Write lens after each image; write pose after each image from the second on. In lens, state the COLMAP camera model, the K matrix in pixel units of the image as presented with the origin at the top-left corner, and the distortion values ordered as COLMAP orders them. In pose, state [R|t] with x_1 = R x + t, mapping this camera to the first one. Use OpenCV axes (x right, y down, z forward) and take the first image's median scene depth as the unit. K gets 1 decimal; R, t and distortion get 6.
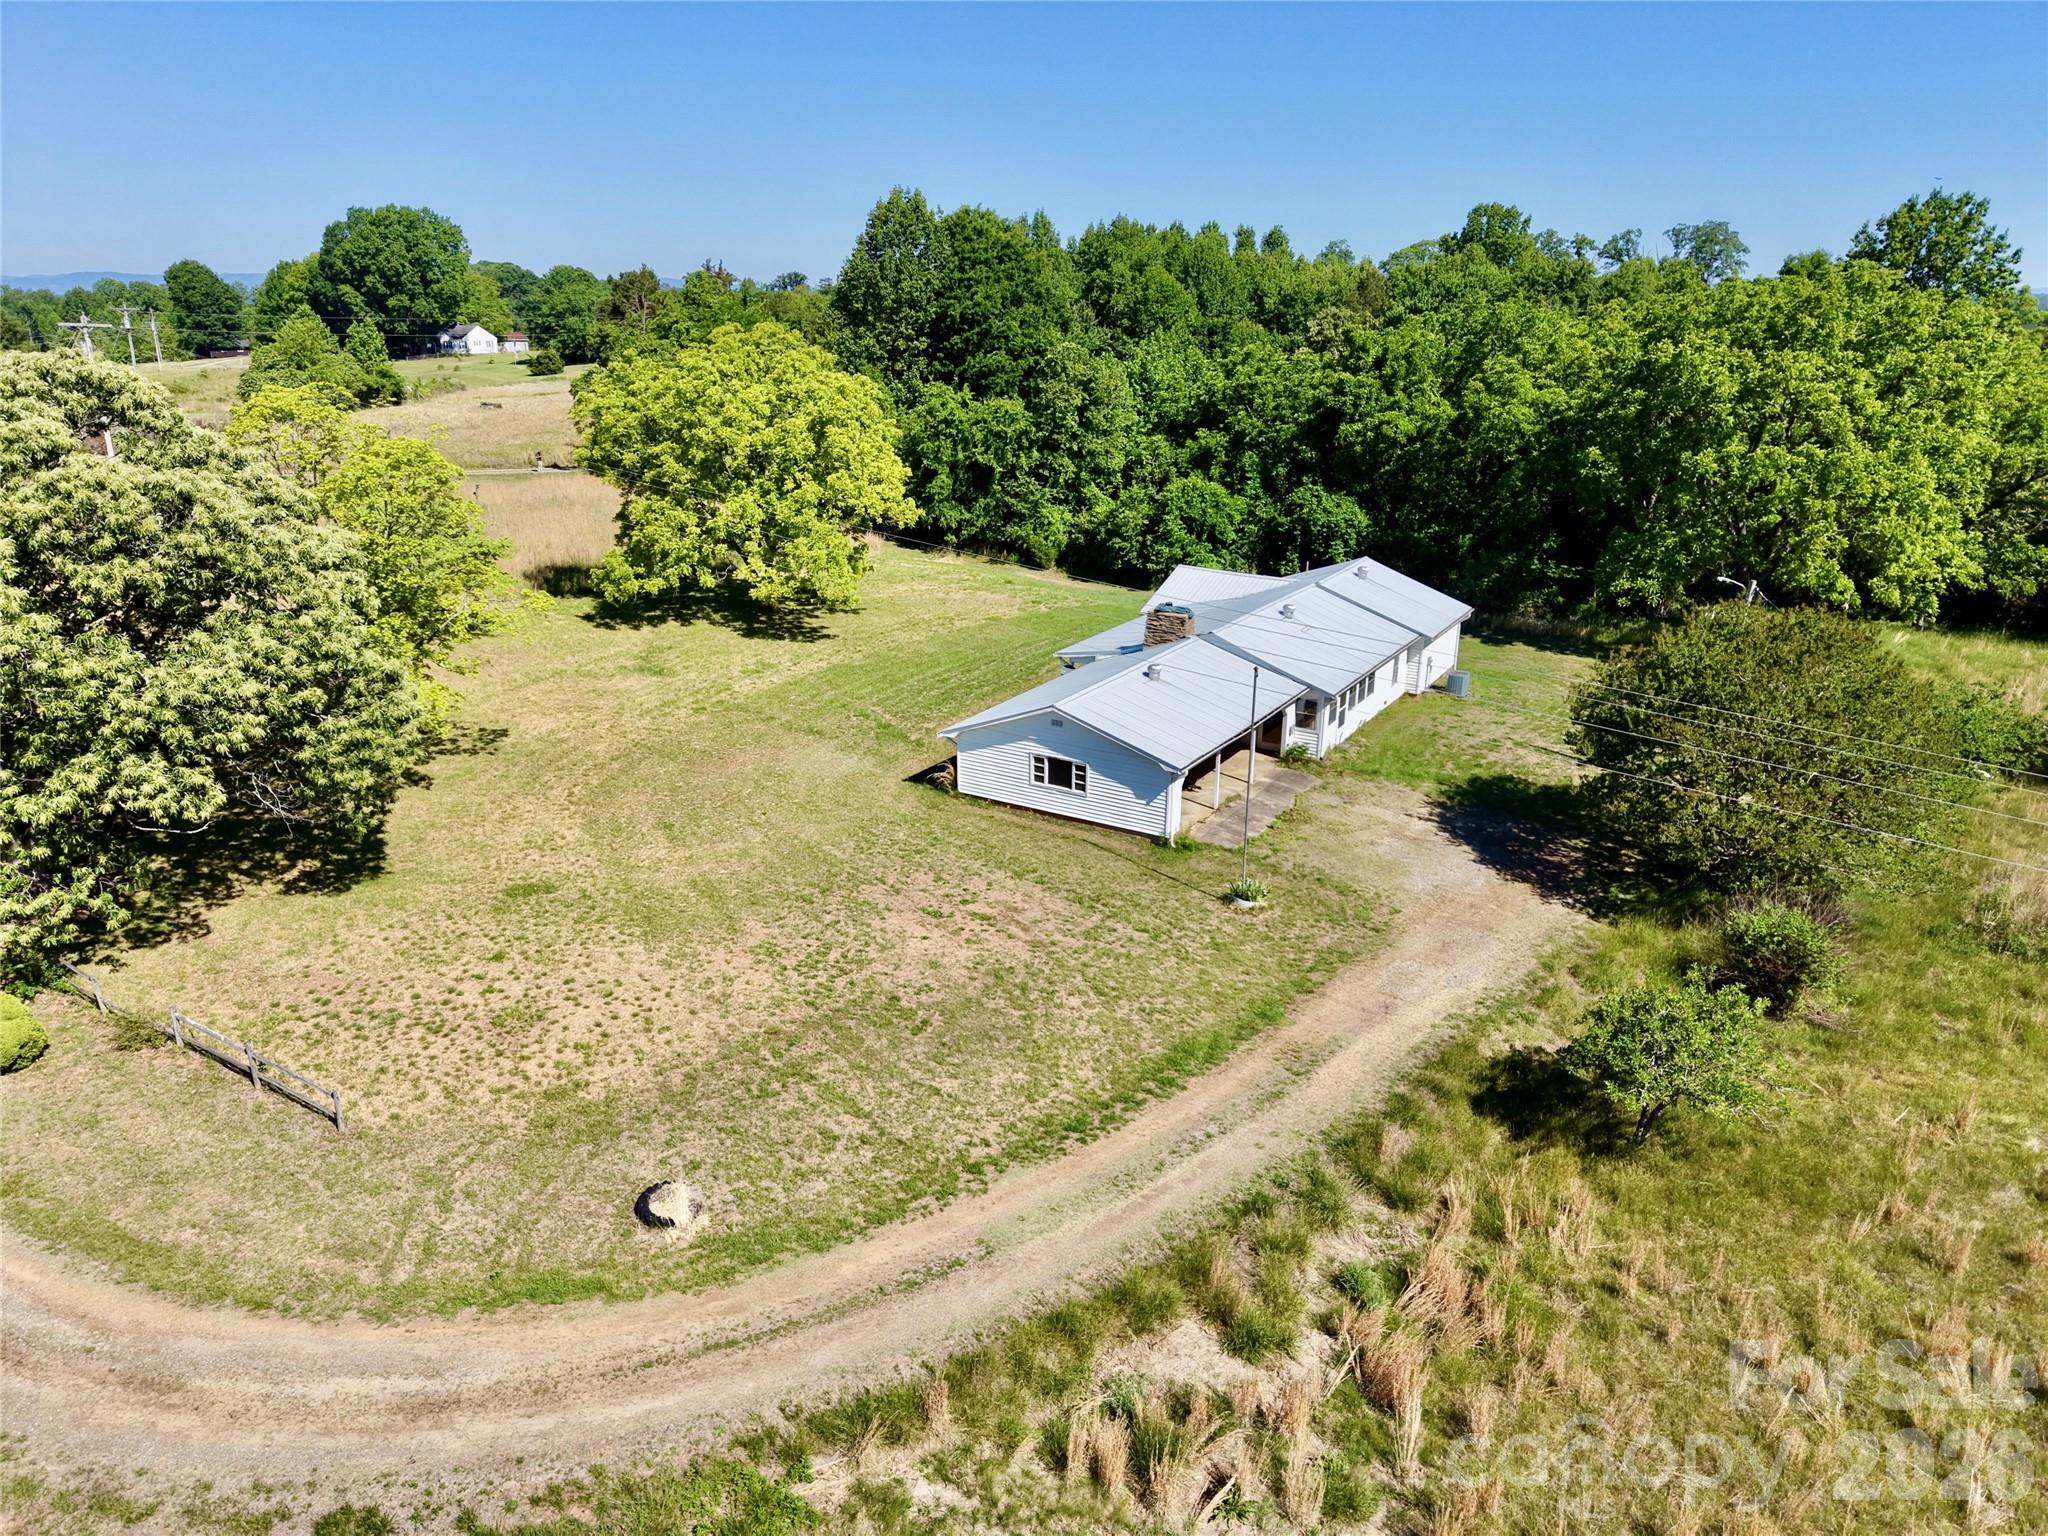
lens RADIAL K [[1369.3, 0, 1038.2], [0, 1369.3, 721.9], [0, 0, 1]] dist [0.052071, -0.046576]
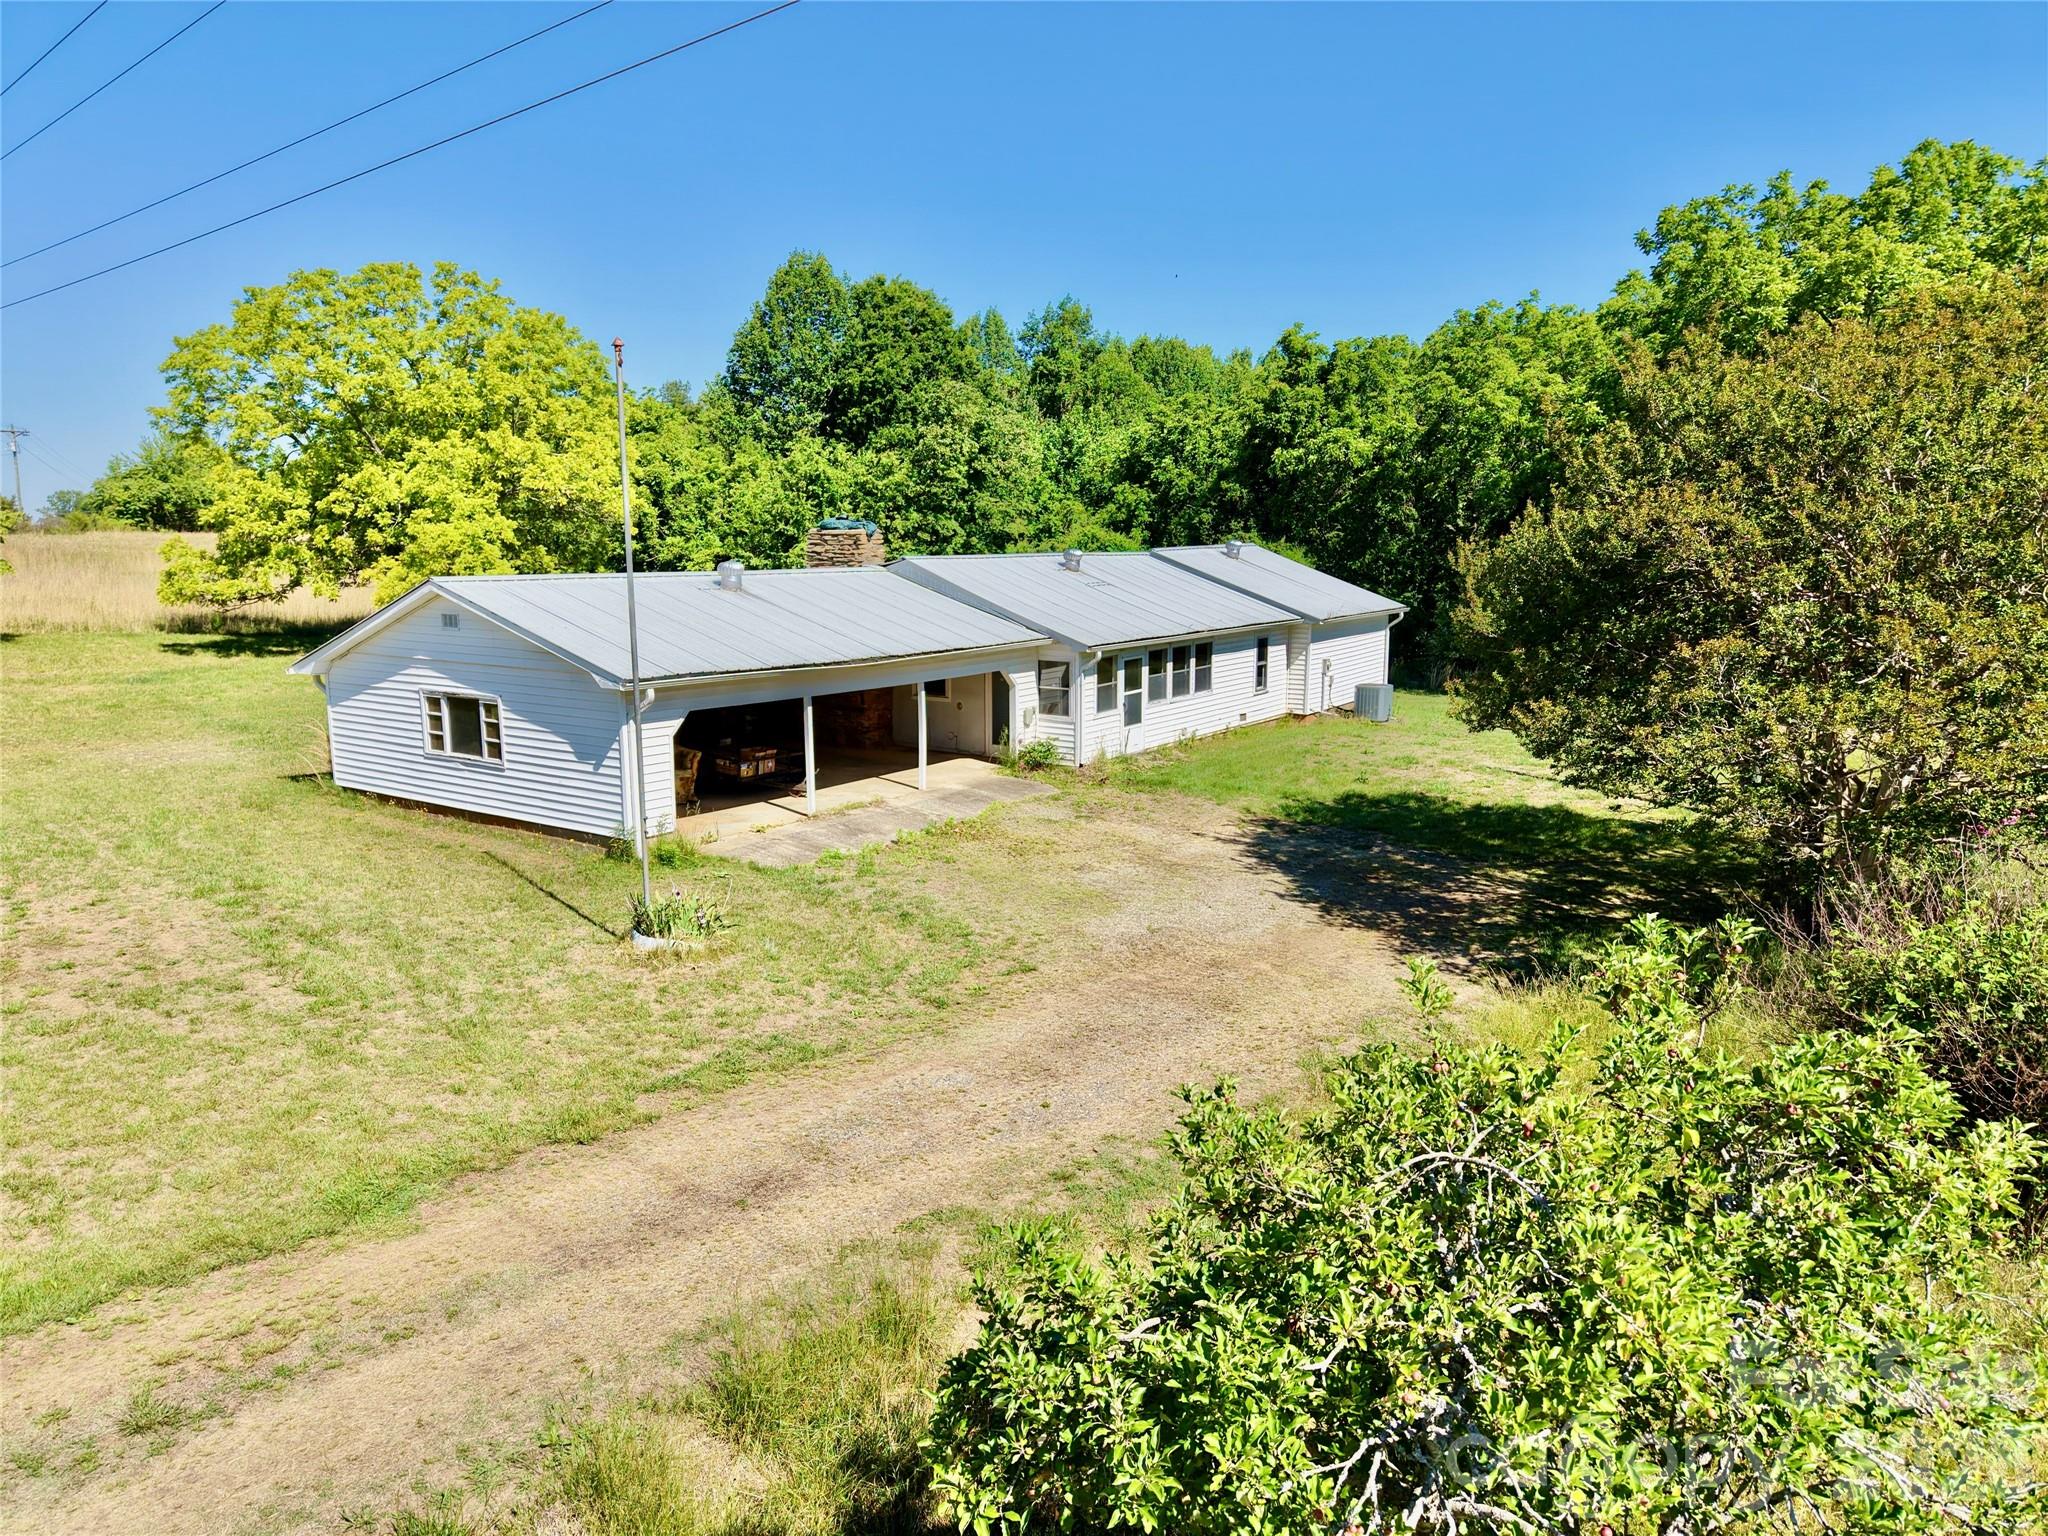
lens RADIAL K [[1312.4, 0, 1045.3], [0, 1312.4, 765.0], [0, 0, 1]] dist [0.047905, -0.040173]
pose [[0.997907, -0.001658, -0.064648, 0.137819], [-0.007158, 0.990697, -0.135895, 0.061605], [0.064272, 0.136074, 0.988612, 0.282019]]
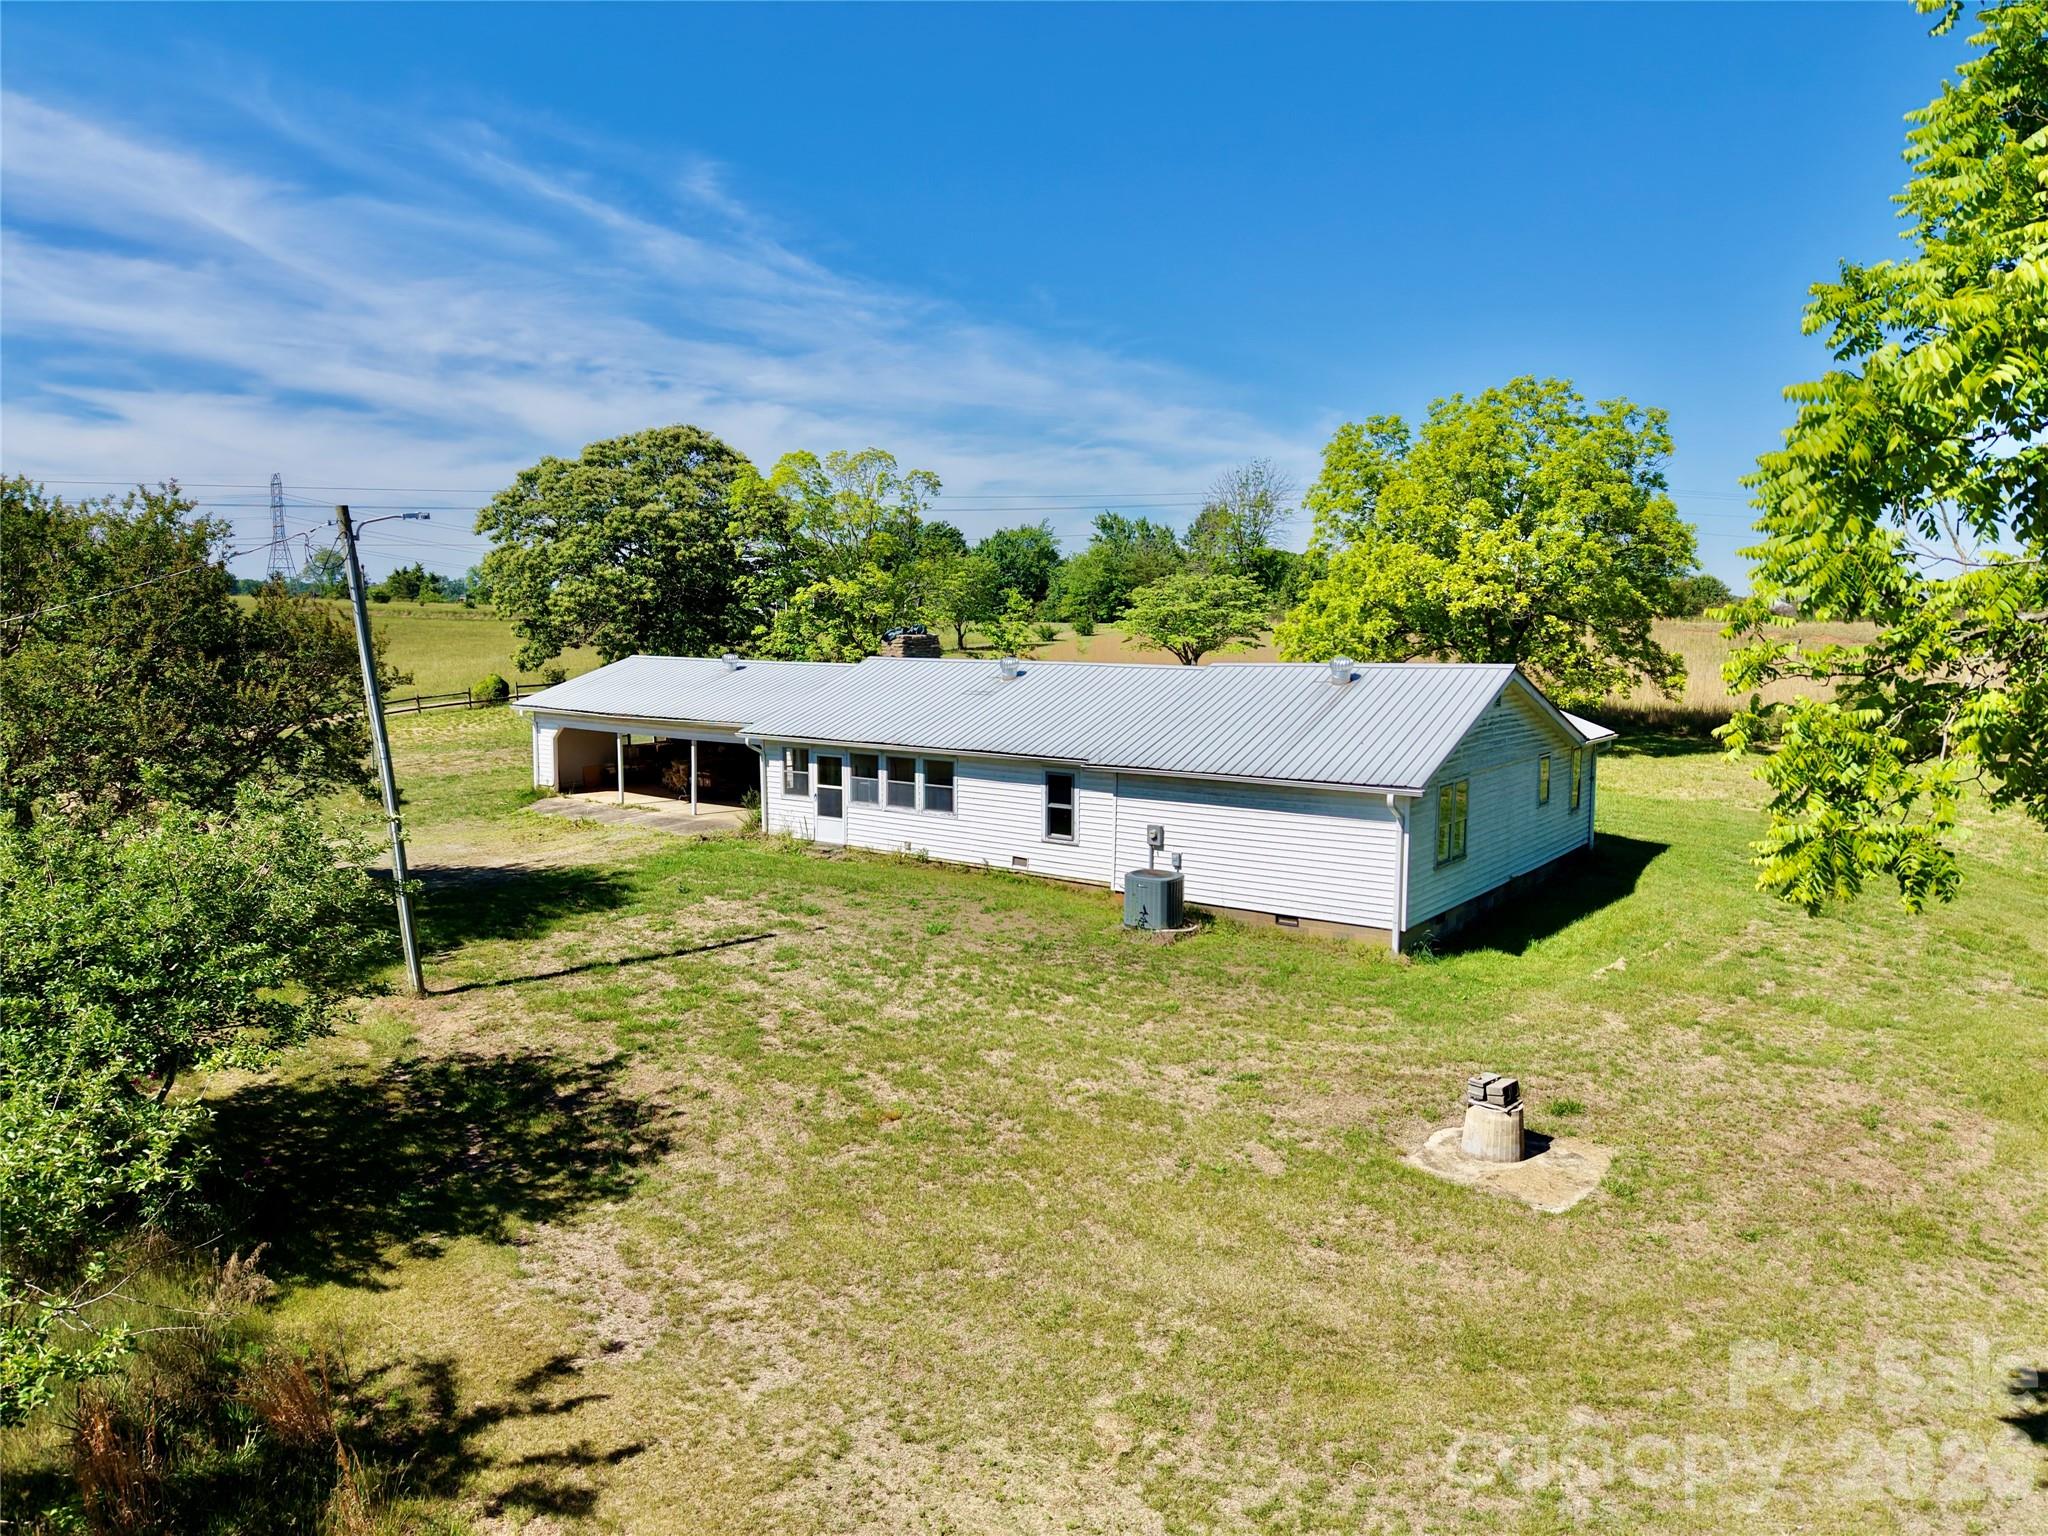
lens RADIAL K [[1369.3, 0, 1038.2], [0, 1369.3, 721.9], [0, 0, 1]] dist [0.052071, -0.046576]
pose [[-0.094671, 0.070948, -0.992977, 0.538967], [-0.302530, 0.948233, 0.096595, -0.084549], [0.948427, 0.309550, -0.068306, 0.718733]]
